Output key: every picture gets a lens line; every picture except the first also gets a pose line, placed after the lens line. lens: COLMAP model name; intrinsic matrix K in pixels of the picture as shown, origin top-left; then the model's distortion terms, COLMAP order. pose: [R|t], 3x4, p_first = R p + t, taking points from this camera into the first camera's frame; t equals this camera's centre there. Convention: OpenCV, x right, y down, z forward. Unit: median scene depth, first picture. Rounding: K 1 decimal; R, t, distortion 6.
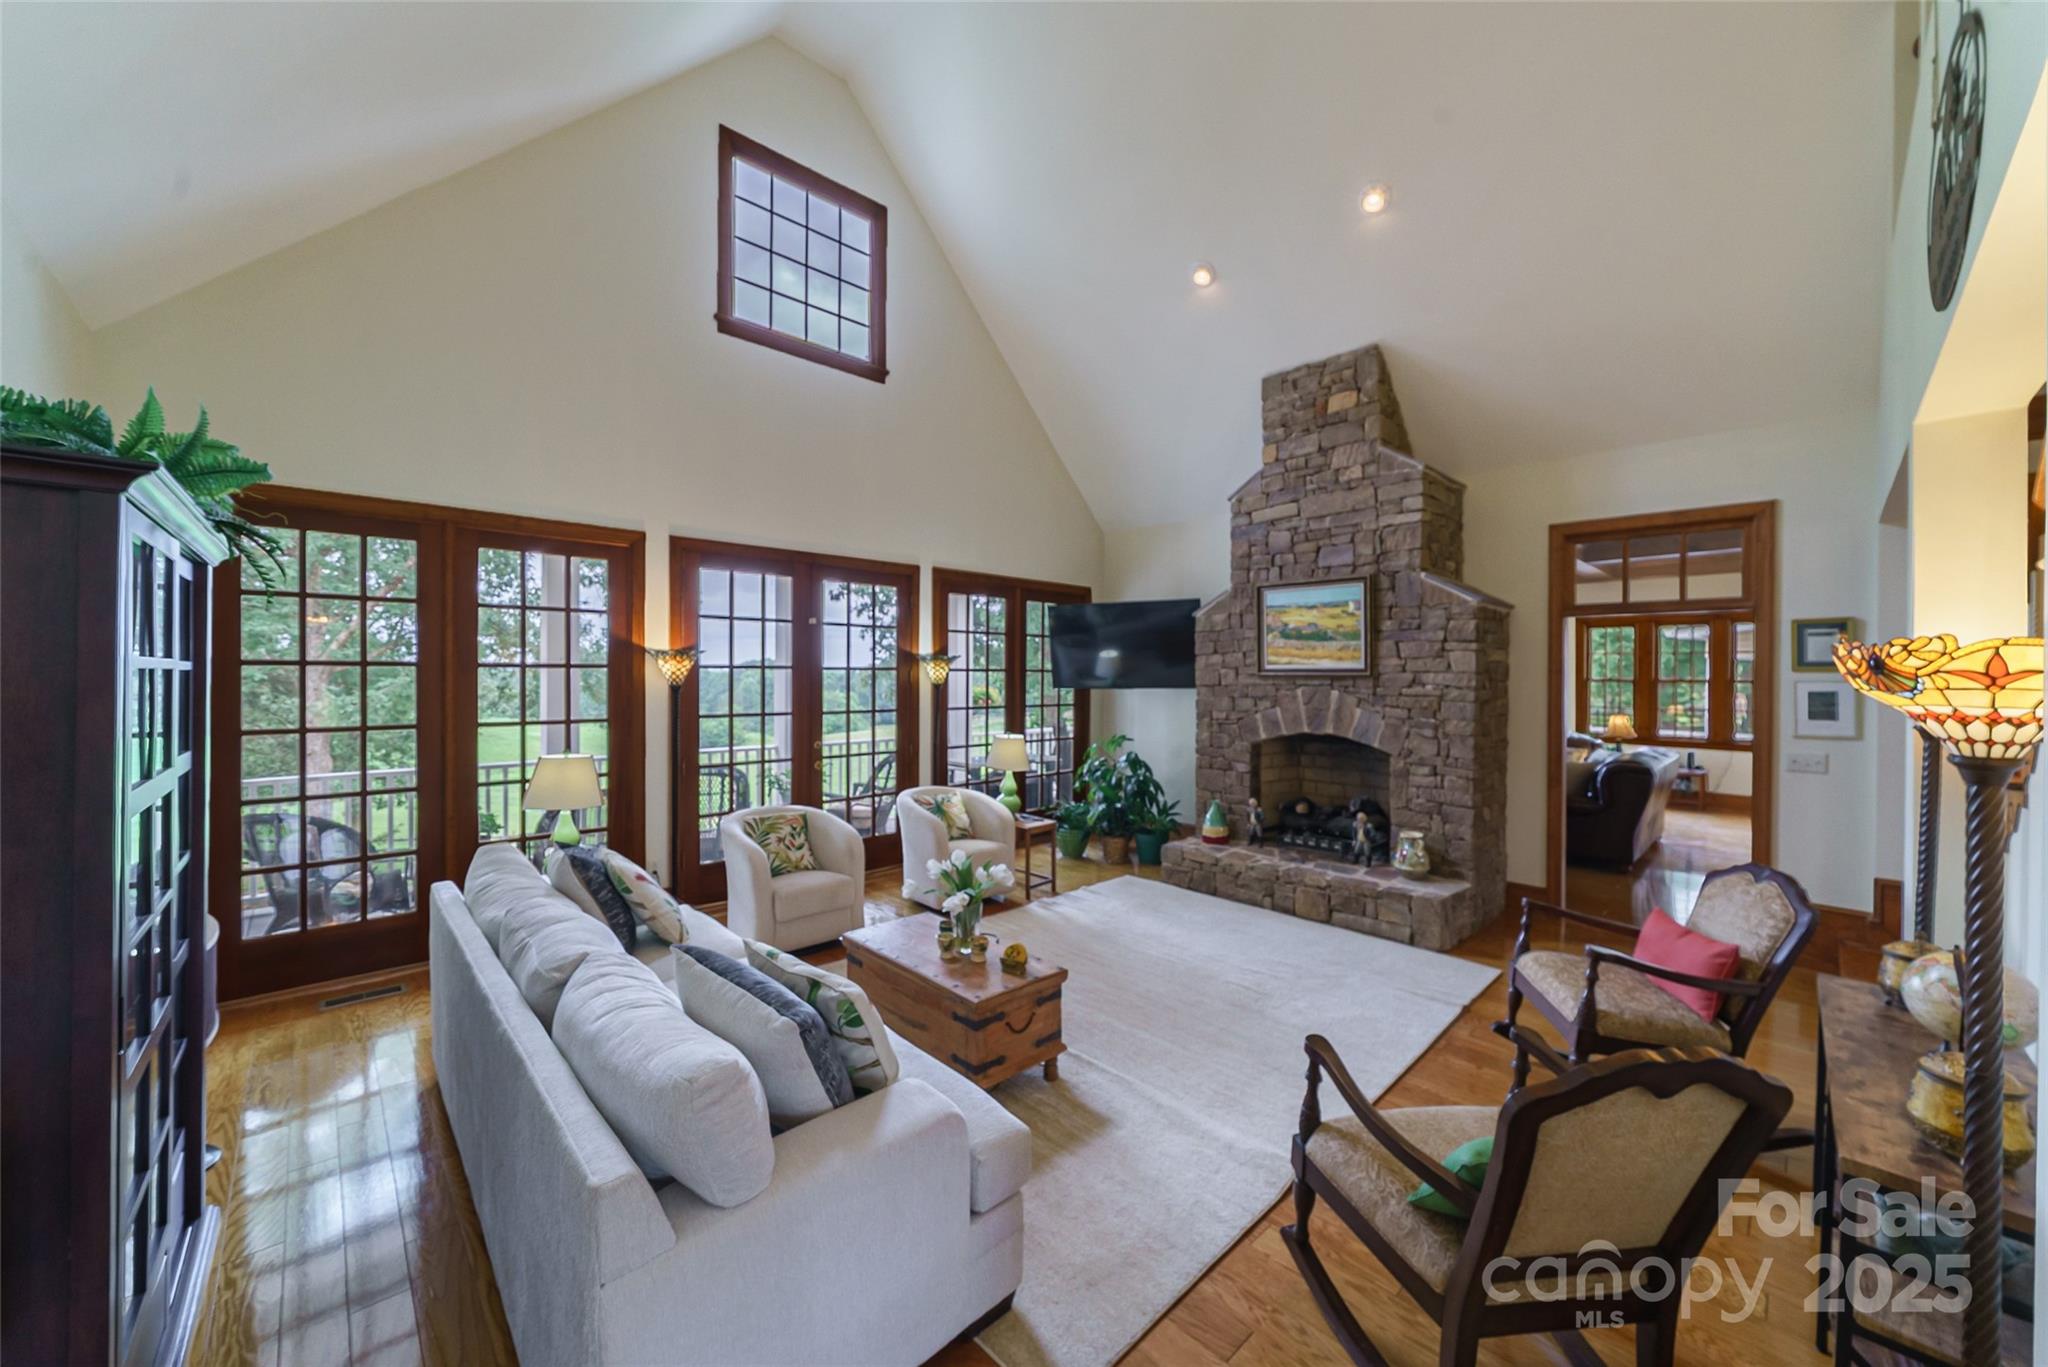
lens RADIAL K [[741.2, 0, 1009.6], [0, 741.2, 676.0], [0, 0, 1]] dist [-0.004234, -0.000048]
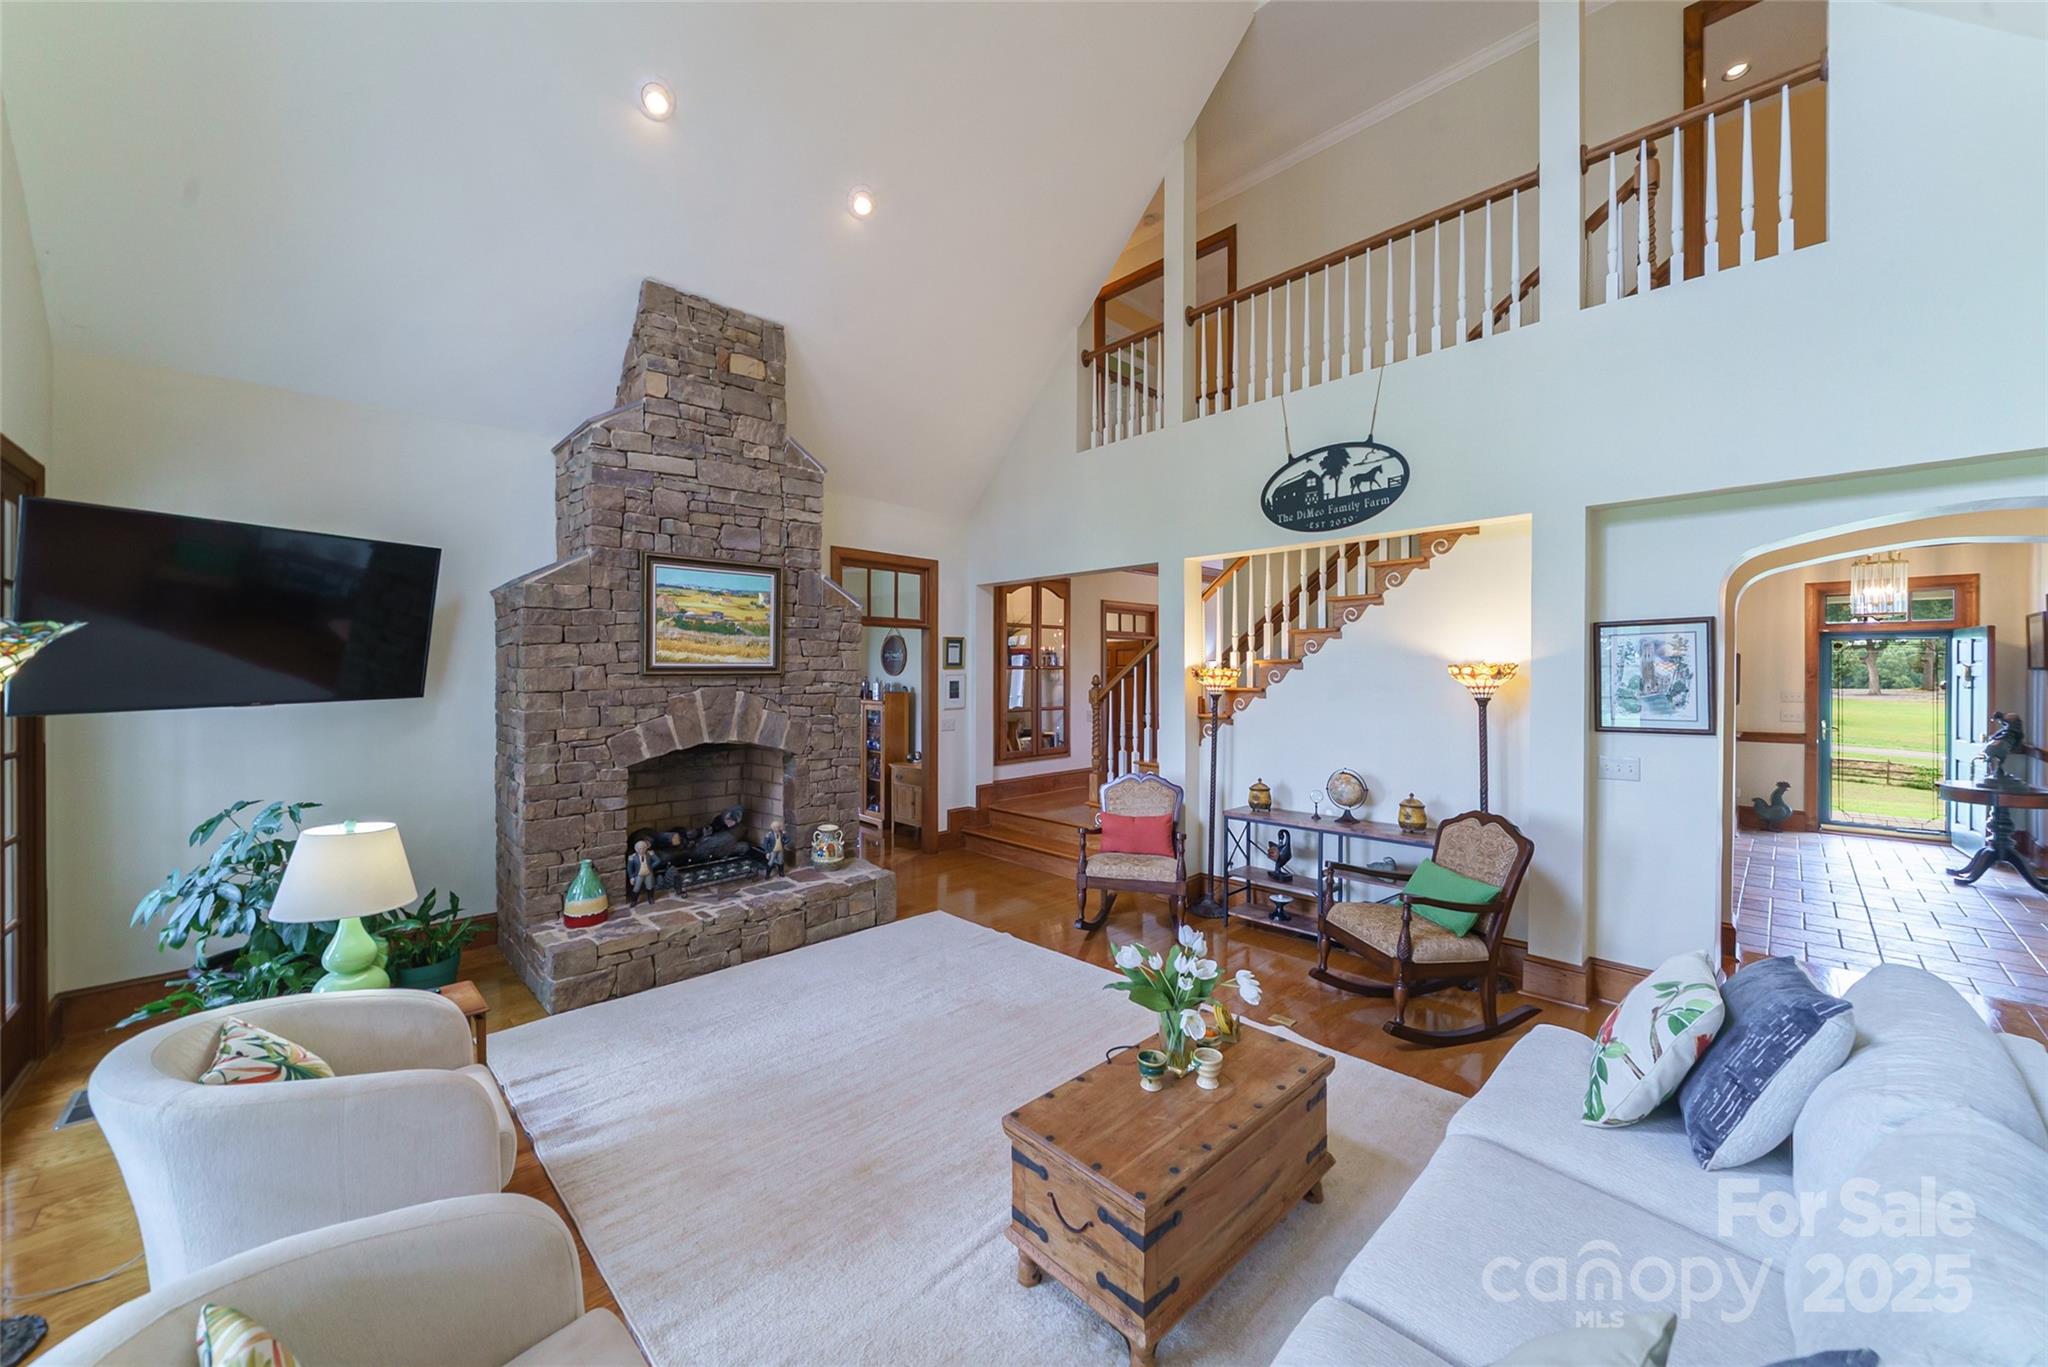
lens RADIAL K [[741.2, 0, 1009.6], [0, 741.2, 676.0], [0, 0, 1]] dist [-0.004234, -0.000048]
pose [[-0.005376, -0.011445, 0.999920, -0.447562], [0.005238, 0.999920, 0.011473, -0.007008], [-0.999972, 0.005299, -0.005316, 0.688886]]
